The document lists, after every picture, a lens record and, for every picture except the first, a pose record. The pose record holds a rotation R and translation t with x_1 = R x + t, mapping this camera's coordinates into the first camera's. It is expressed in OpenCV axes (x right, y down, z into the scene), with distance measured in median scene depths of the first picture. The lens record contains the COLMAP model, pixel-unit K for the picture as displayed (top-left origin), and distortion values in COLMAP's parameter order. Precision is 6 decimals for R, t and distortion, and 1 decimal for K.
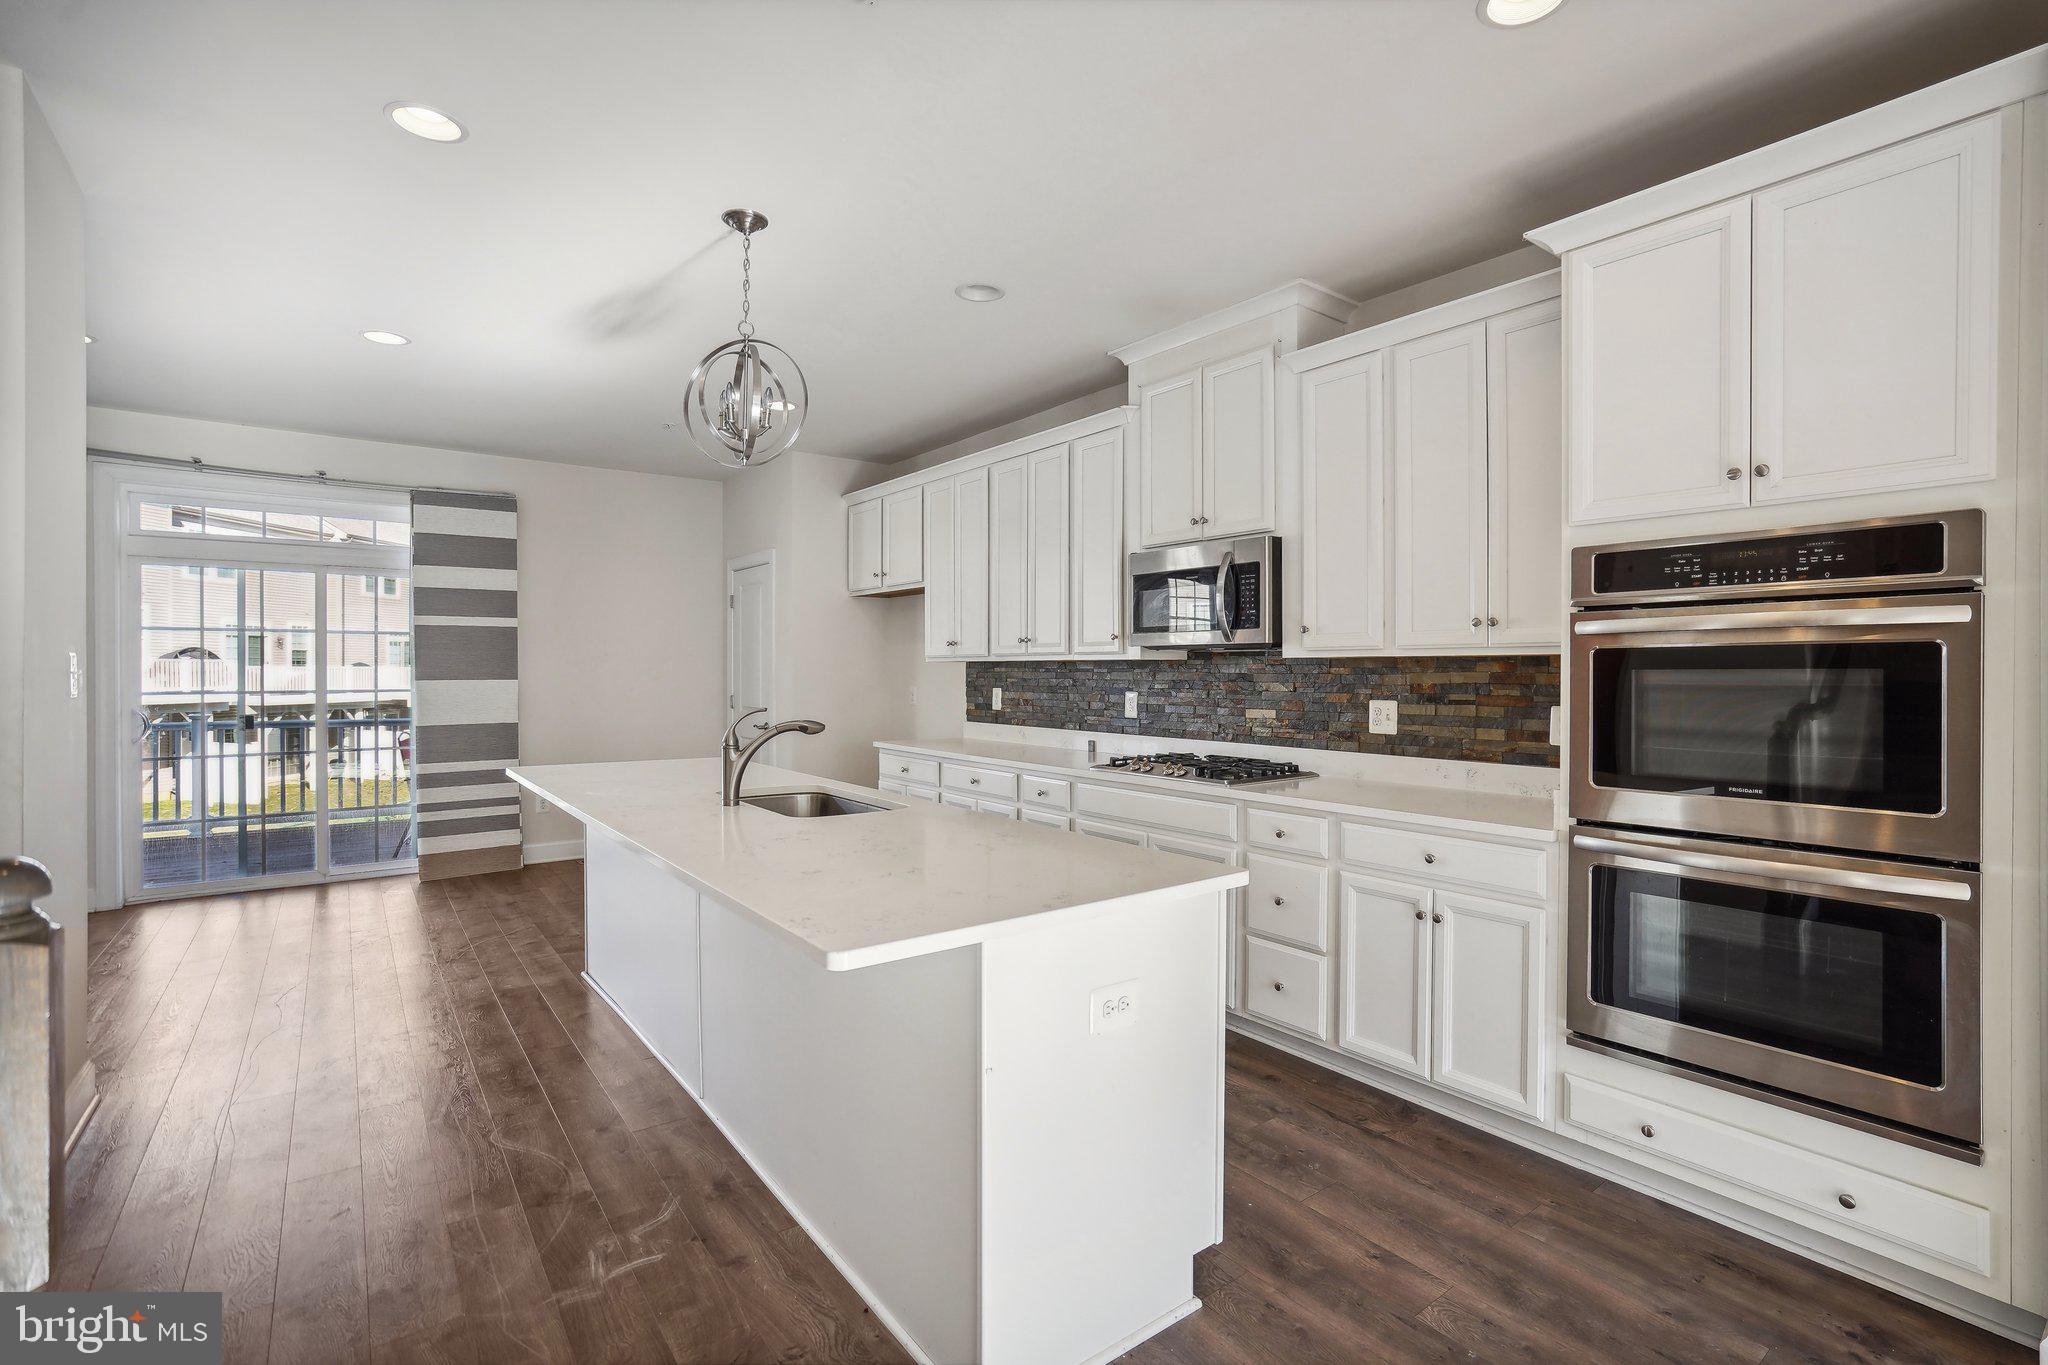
lens RADIAL K [[940.5, 0, 1042.7], [0, 940.5, 673.1], [0, 0, 1]] dist [-0.043646, 0.018124]
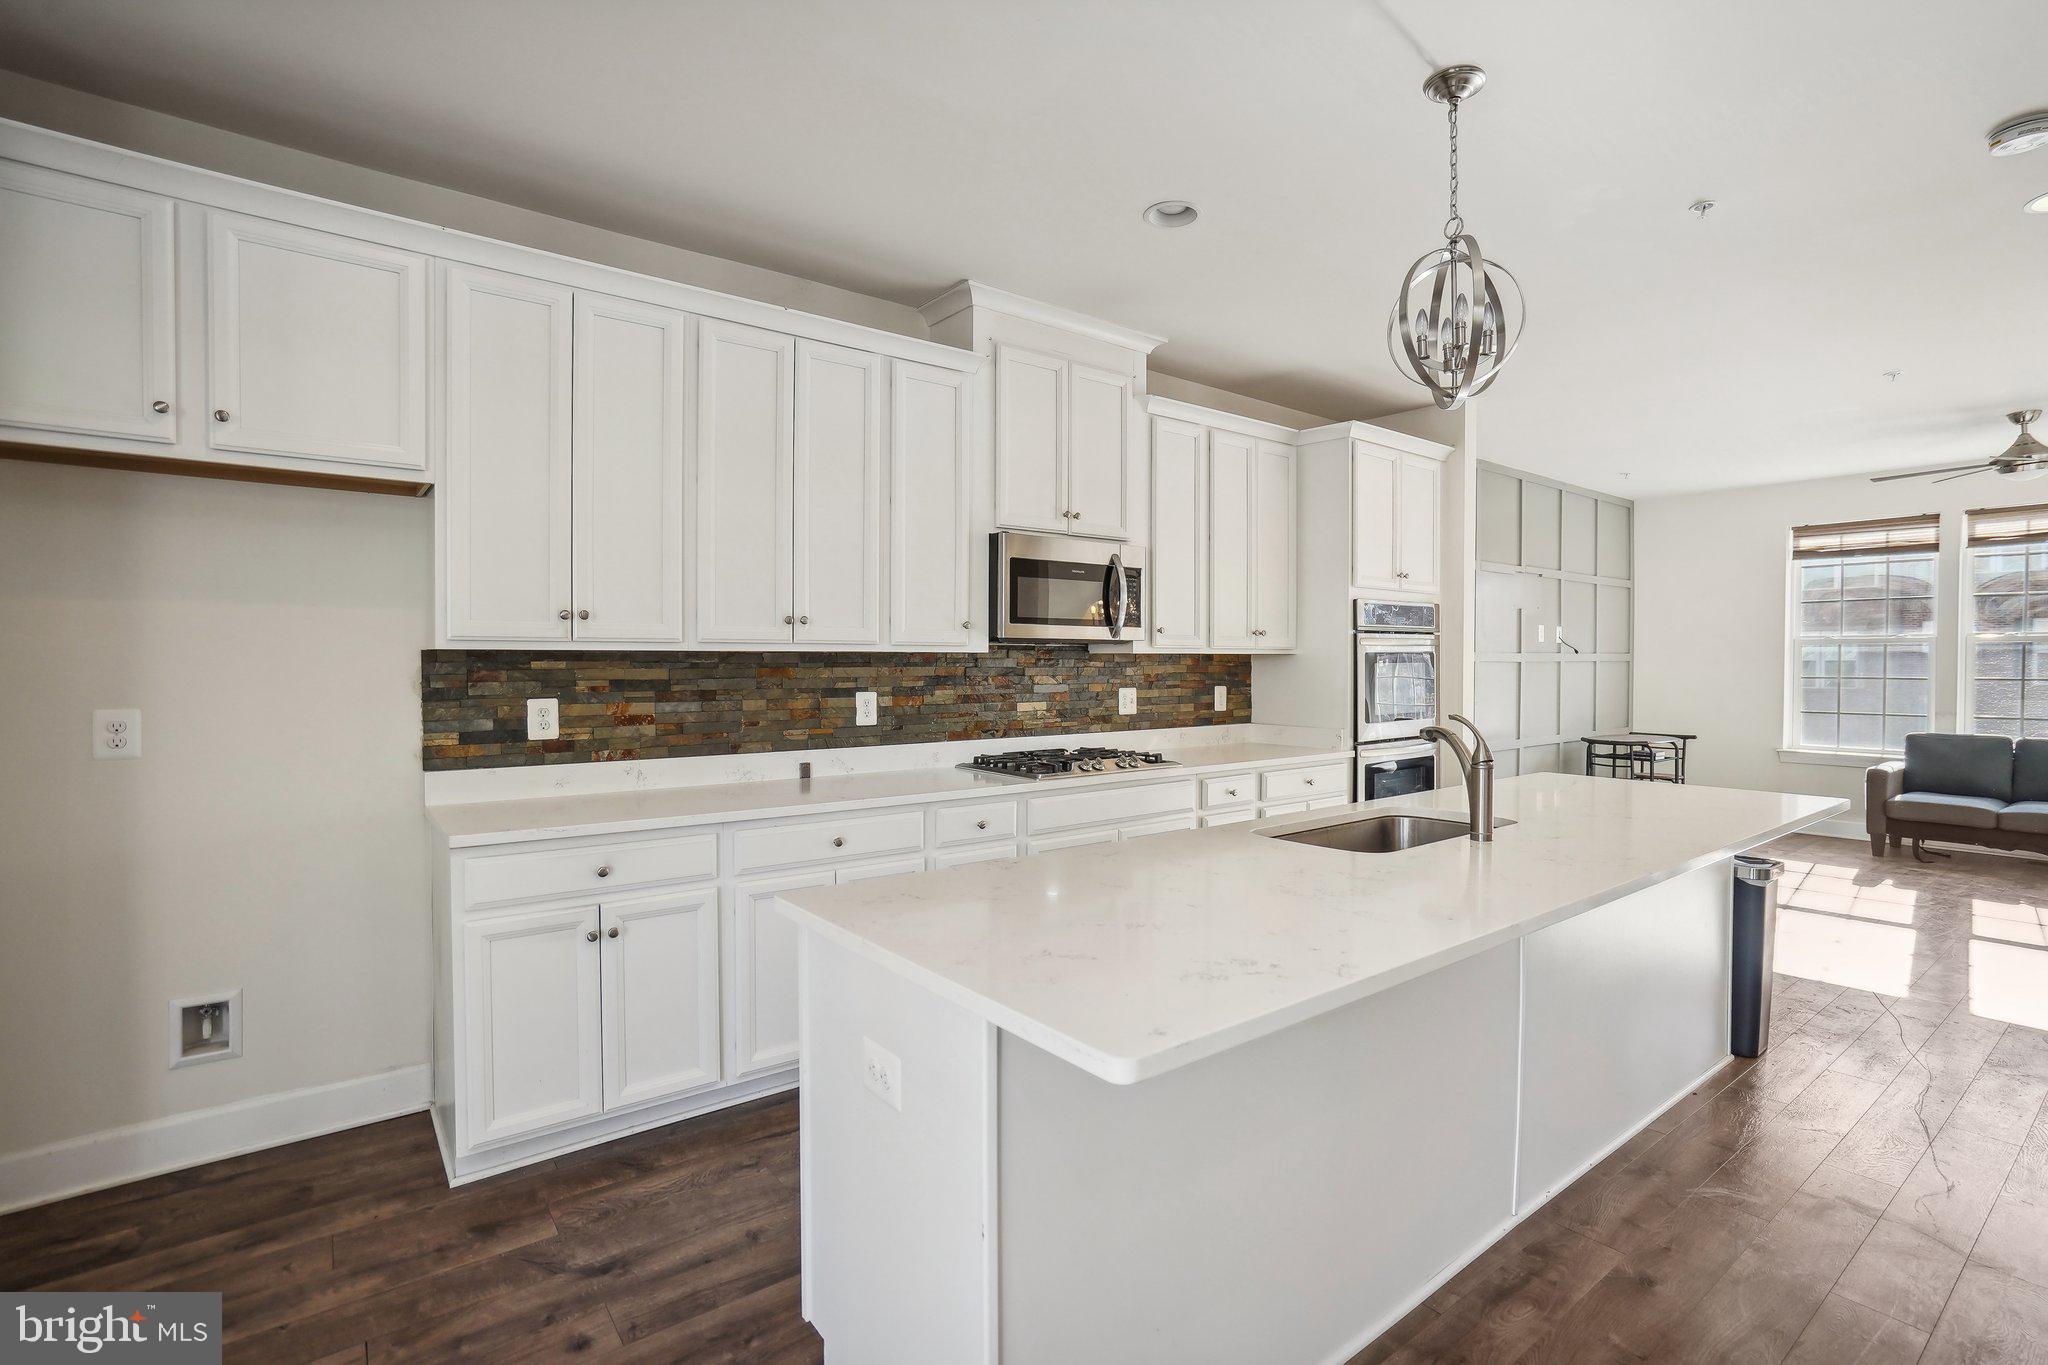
lens RADIAL K [[940.5, 0, 1026.1], [0, 940.5, 680.1], [0, 0, 1]] dist [-0.043646, 0.018124]
pose [[0.009603, -0.022962, 0.999690, -0.756844], [0.001682, 0.999735, 0.022946, -0.008831], [-0.999952, 0.001461, 0.009639, 0.936745]]
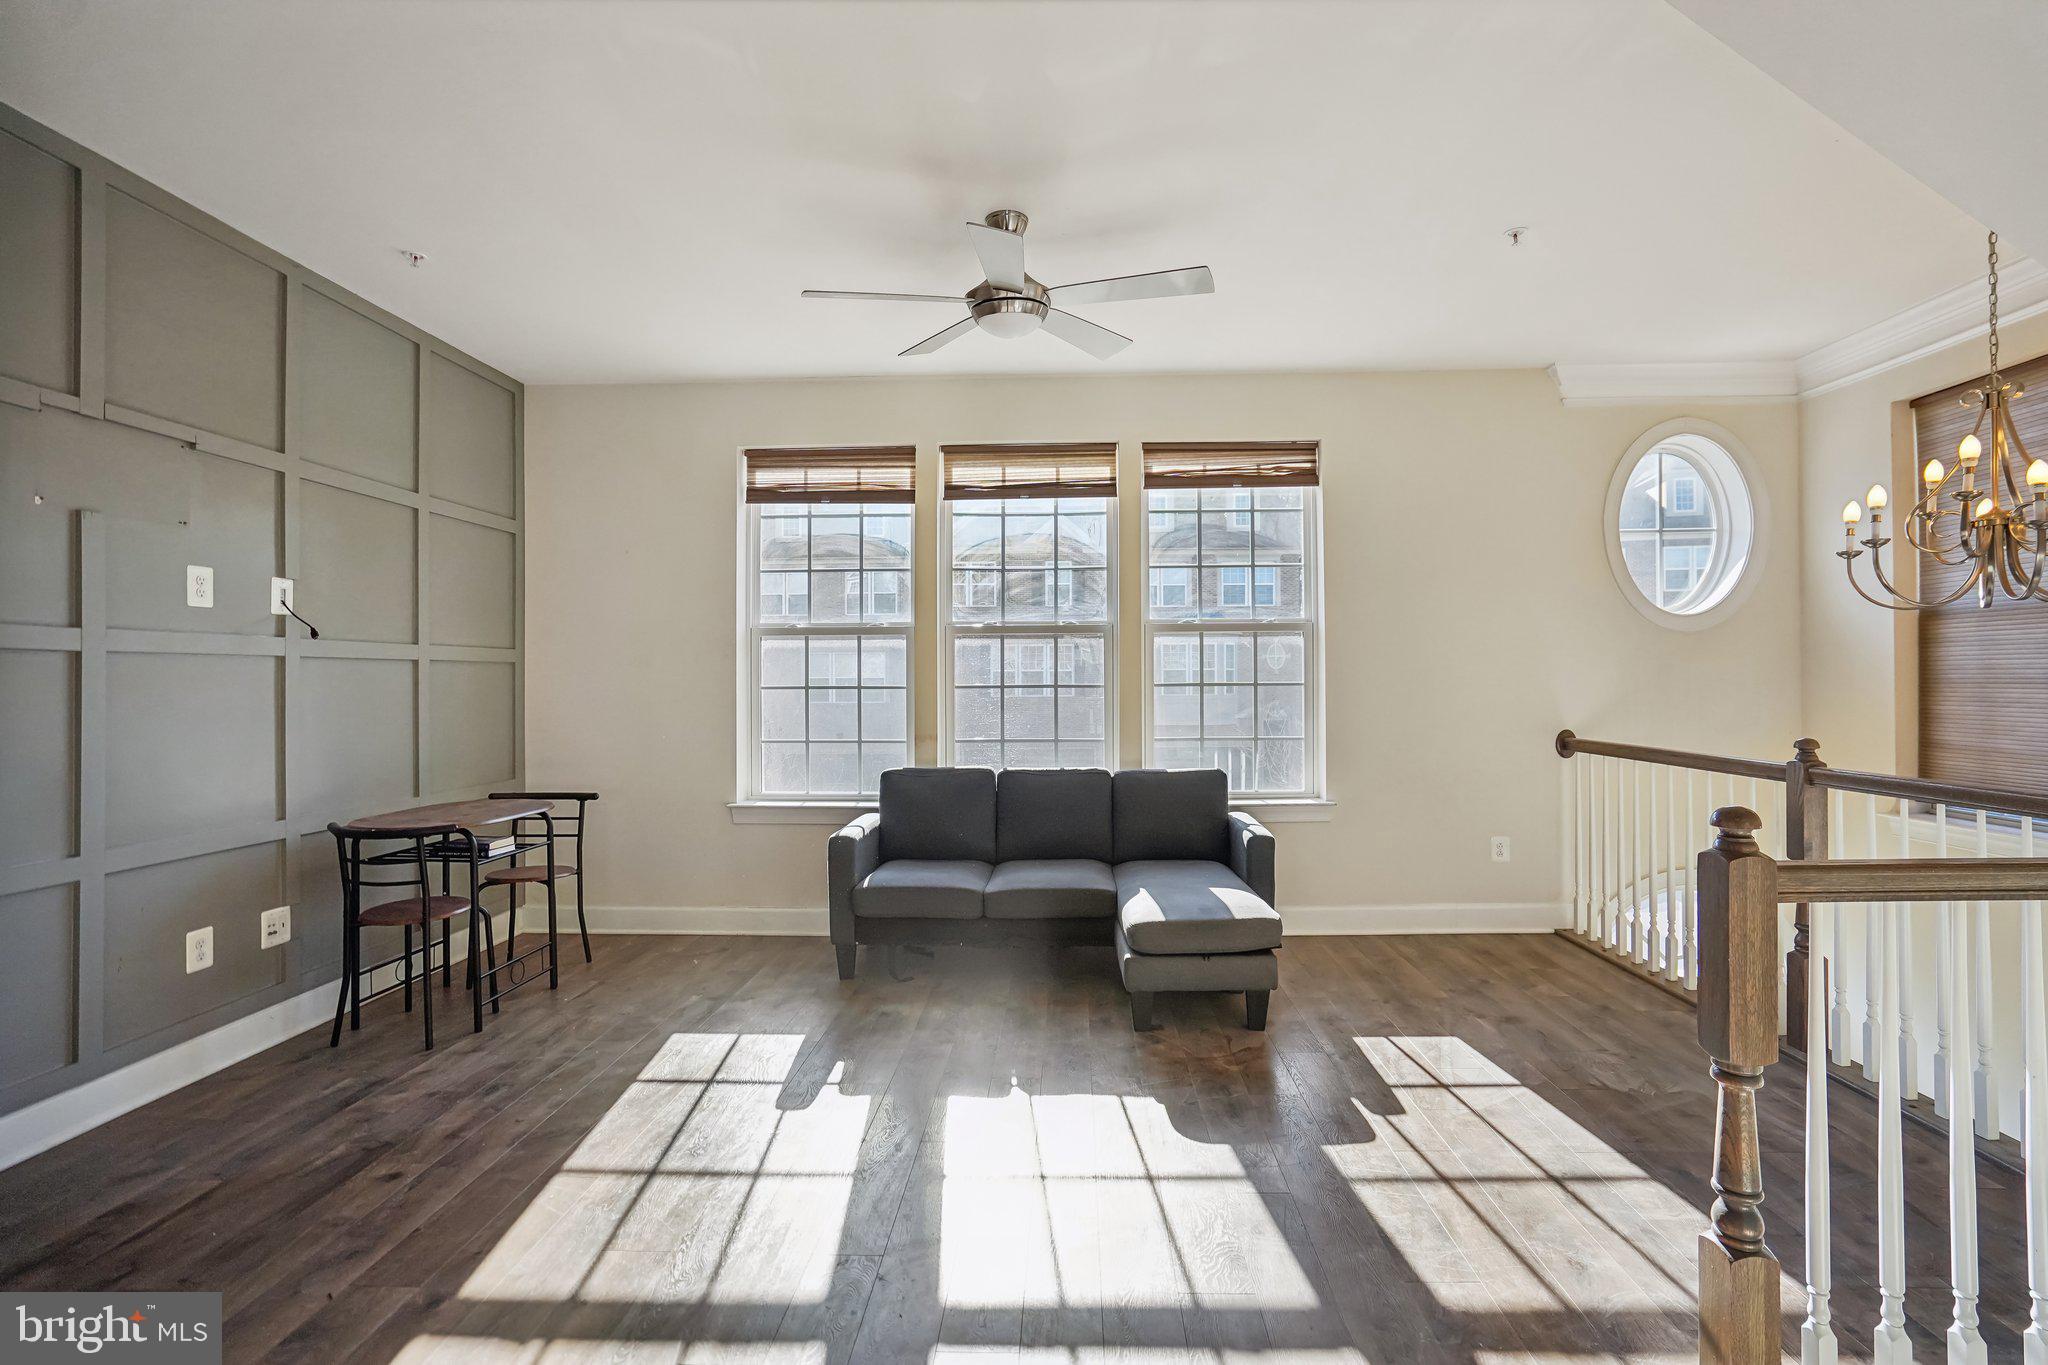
lens RADIAL K [[940.5, 0, 1044.7], [0, 940.5, 657.5], [0, 0, 1]] dist [-0.043646, 0.018124]
pose [[-0.773065, 0.018356, 0.634062, 0.008137], [0.004398, 0.999712, -0.023579, 0.020457], [-0.634312, -0.015440, -0.772923, 0.150186]]
